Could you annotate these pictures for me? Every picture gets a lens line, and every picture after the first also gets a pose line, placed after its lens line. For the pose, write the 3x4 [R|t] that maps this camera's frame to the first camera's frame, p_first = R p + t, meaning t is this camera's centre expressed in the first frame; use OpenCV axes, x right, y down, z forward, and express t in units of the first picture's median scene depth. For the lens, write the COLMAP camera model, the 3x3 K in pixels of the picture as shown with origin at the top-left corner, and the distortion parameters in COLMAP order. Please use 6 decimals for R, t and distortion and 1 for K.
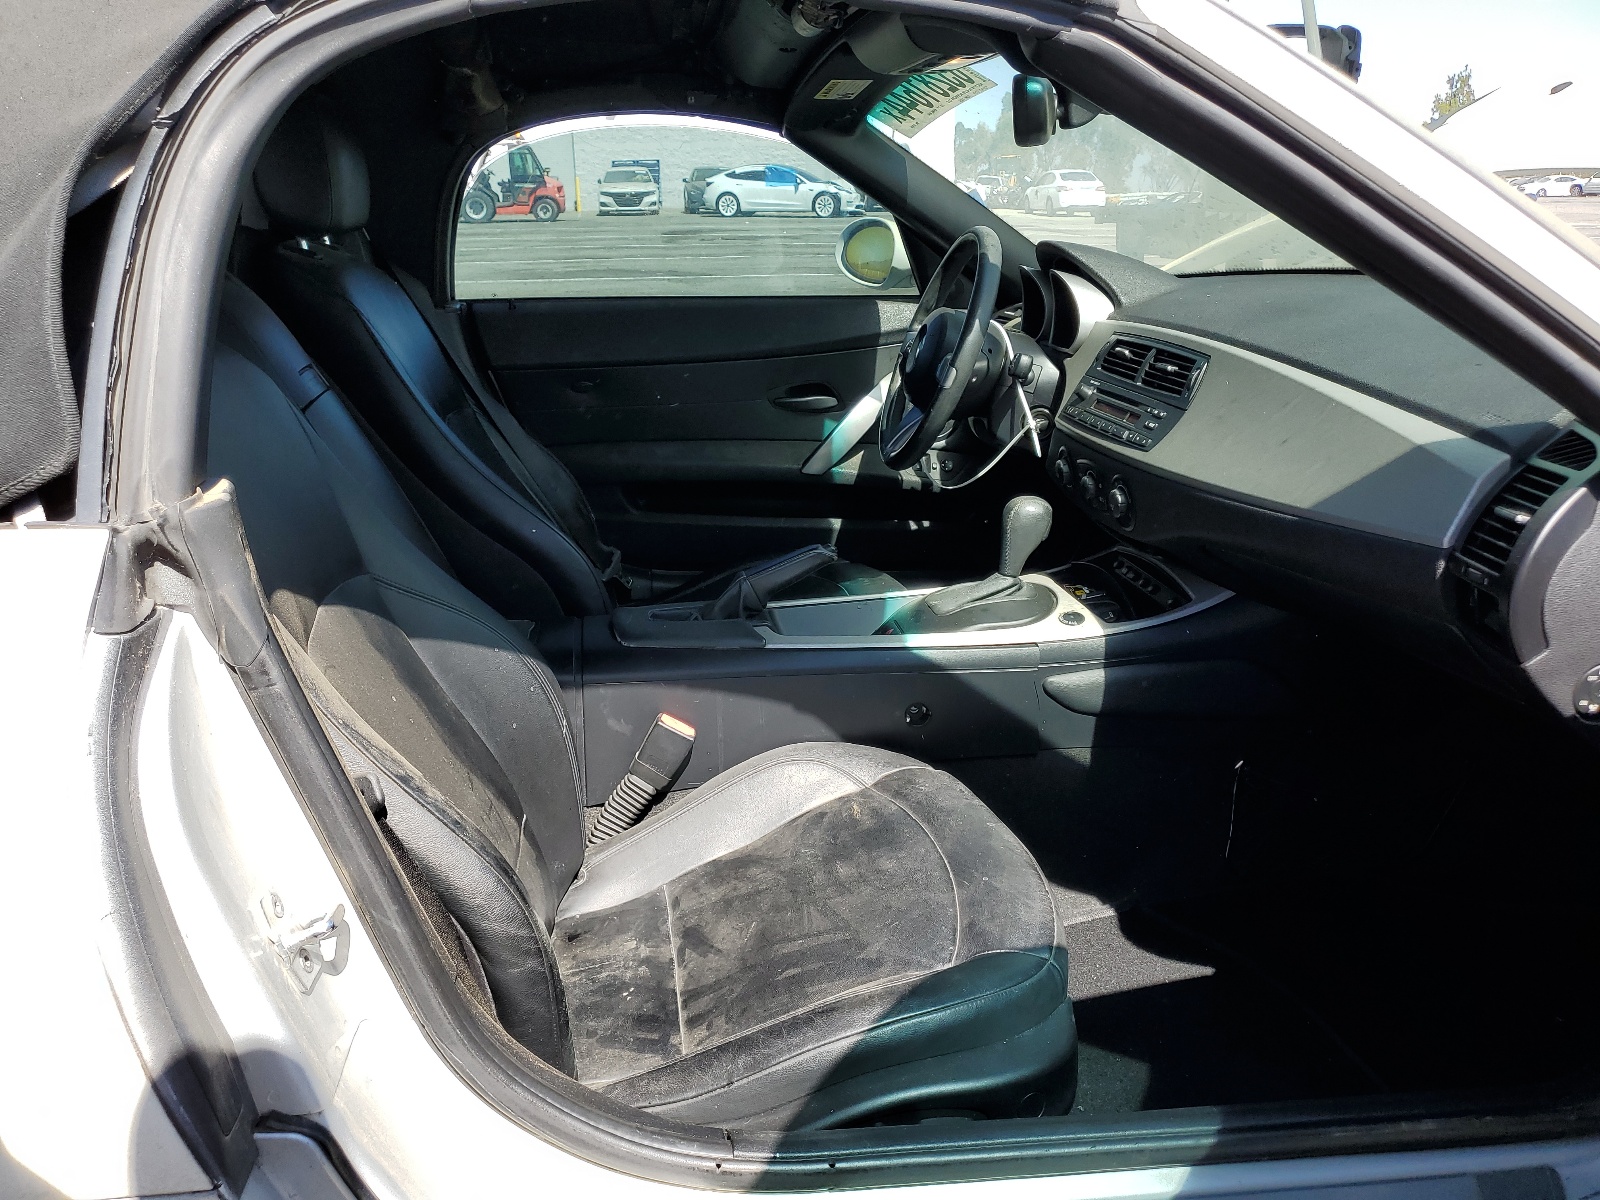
lens RADIAL K [[1249.4, 0, 800.0], [0, 1249.4, 600.0], [0, 0, 1]] dist [0.047698, -0.256789]
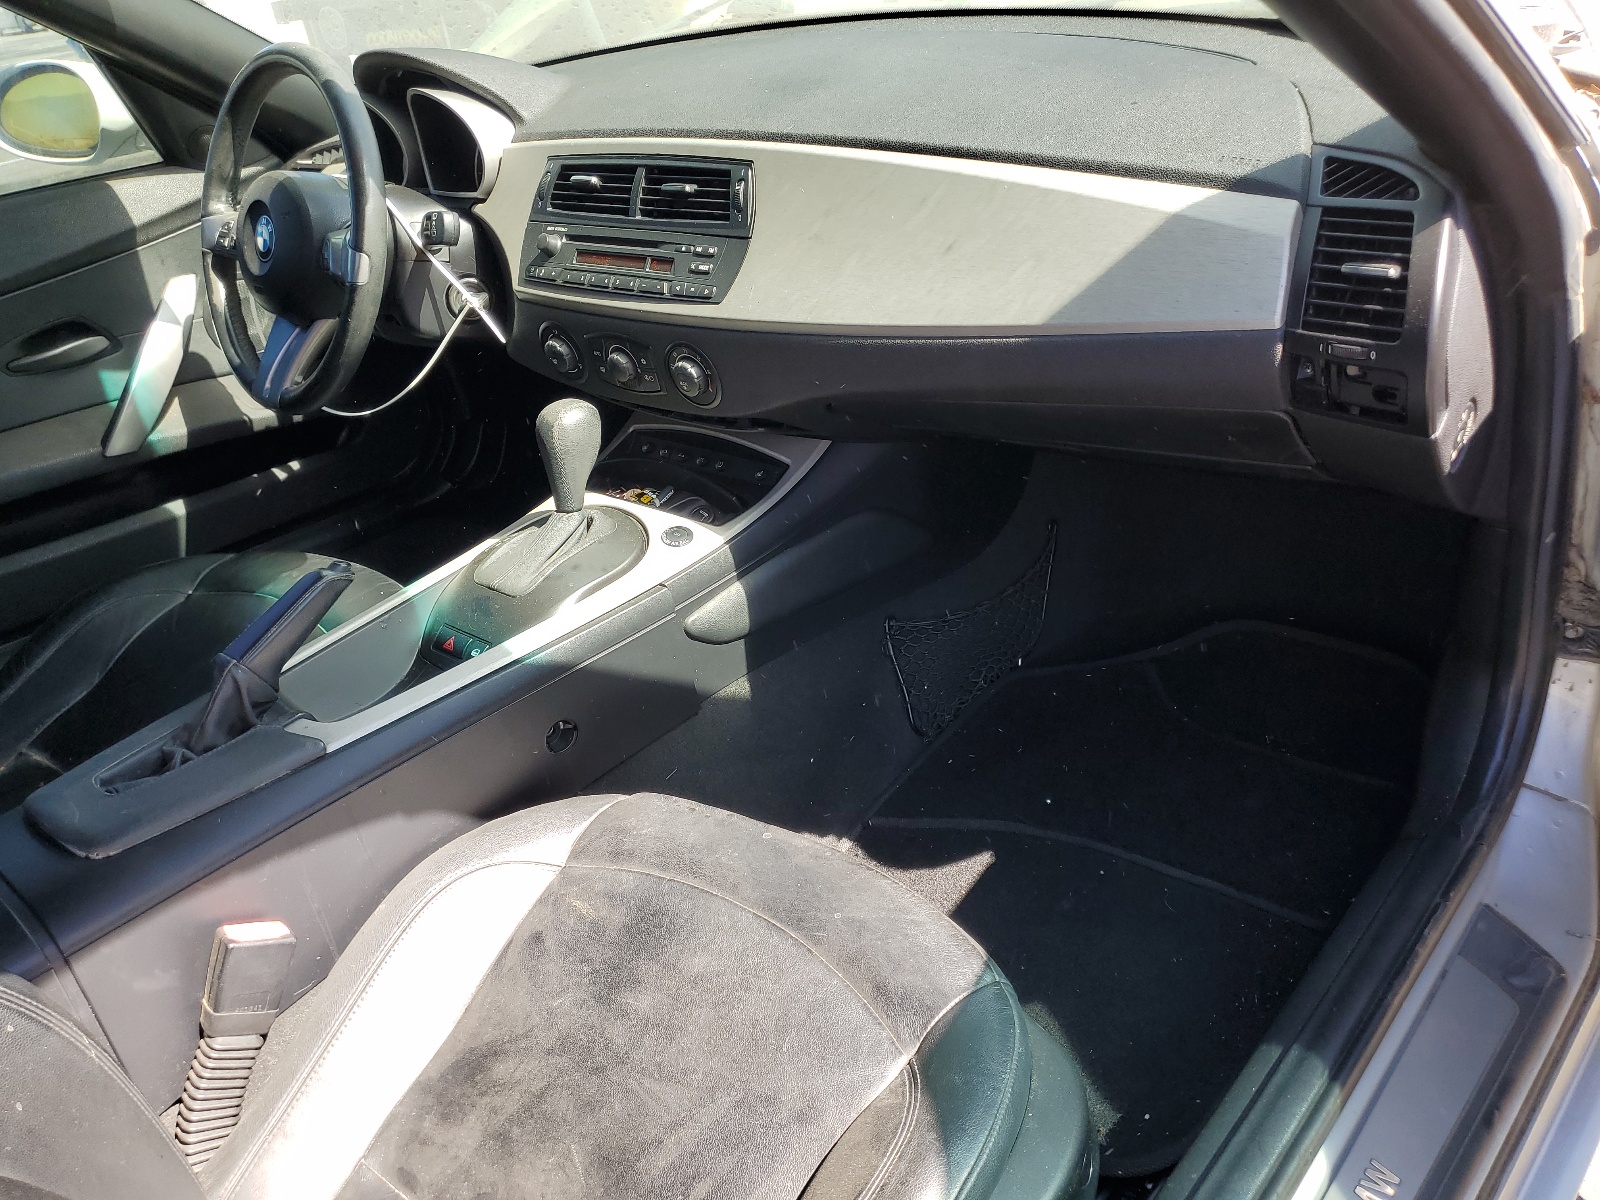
lens RADIAL K [[1231.0, 0, 800.0], [0, 1231.0, 600.0], [0, 0, 1]] dist [0.001928, -0.008012]
pose [[0.744129, -0.390959, 0.541686, -0.159994], [0.304600, 0.920235, 0.245738, -0.115923], [-0.594552, -0.017863, 0.803859, 0.342332]]
